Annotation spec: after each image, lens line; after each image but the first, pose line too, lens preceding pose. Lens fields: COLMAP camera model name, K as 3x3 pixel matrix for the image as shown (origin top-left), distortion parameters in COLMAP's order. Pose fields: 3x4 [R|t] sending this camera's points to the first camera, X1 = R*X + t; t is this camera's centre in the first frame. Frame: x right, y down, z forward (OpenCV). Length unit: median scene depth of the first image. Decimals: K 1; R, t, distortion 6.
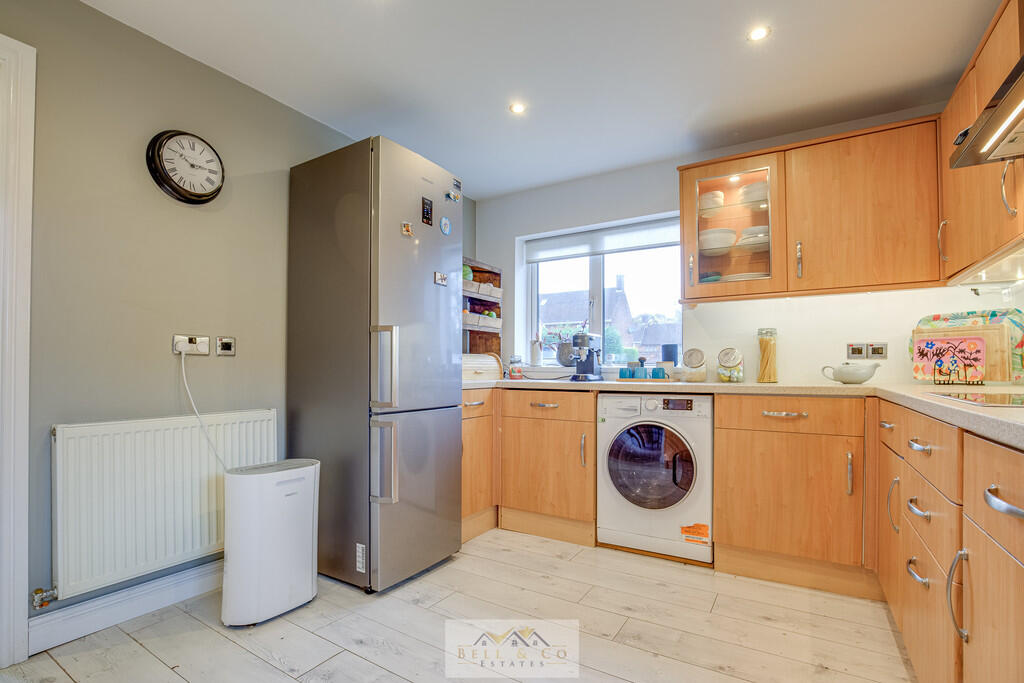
lens RADIAL K [[484.0, 0, 493.2], [0, 484.0, 358.5], [0, 0, 1]] dist [-0.017190, -0.000529]
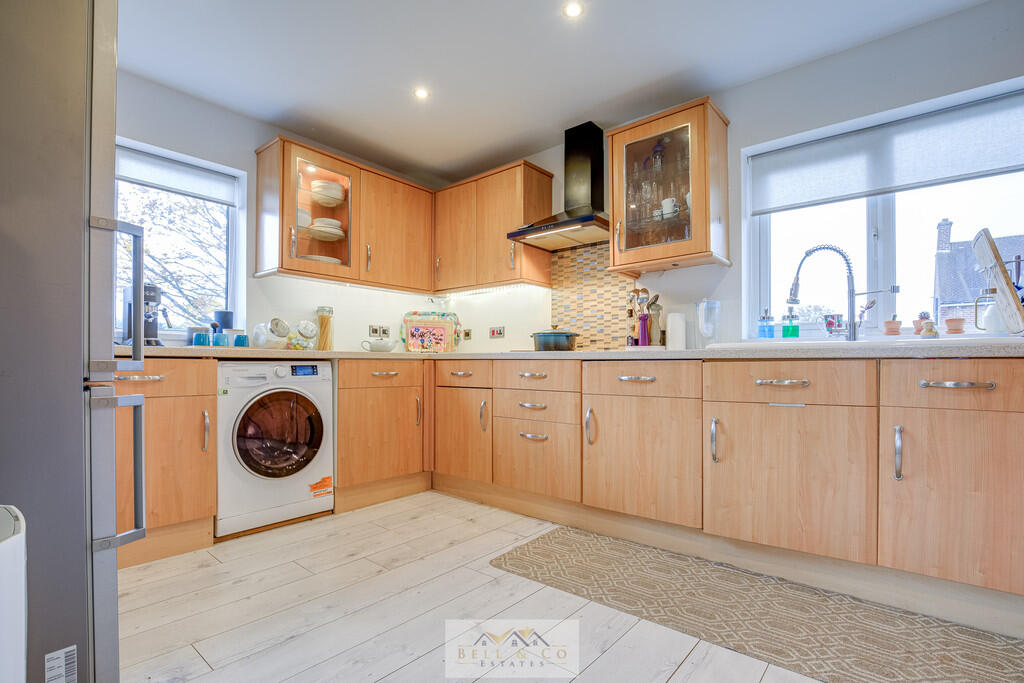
lens RADIAL K [[484.0, 0, 529.3], [0, 484.0, 366.9], [0, 0, 1]] dist [-0.017190, -0.000529]
pose [[0.116182, -0.002423, 0.993225, -0.631273], [-0.022165, 0.999742, 0.005031, 0.077222], [-0.992981, -0.022599, 0.116099, 0.426627]]
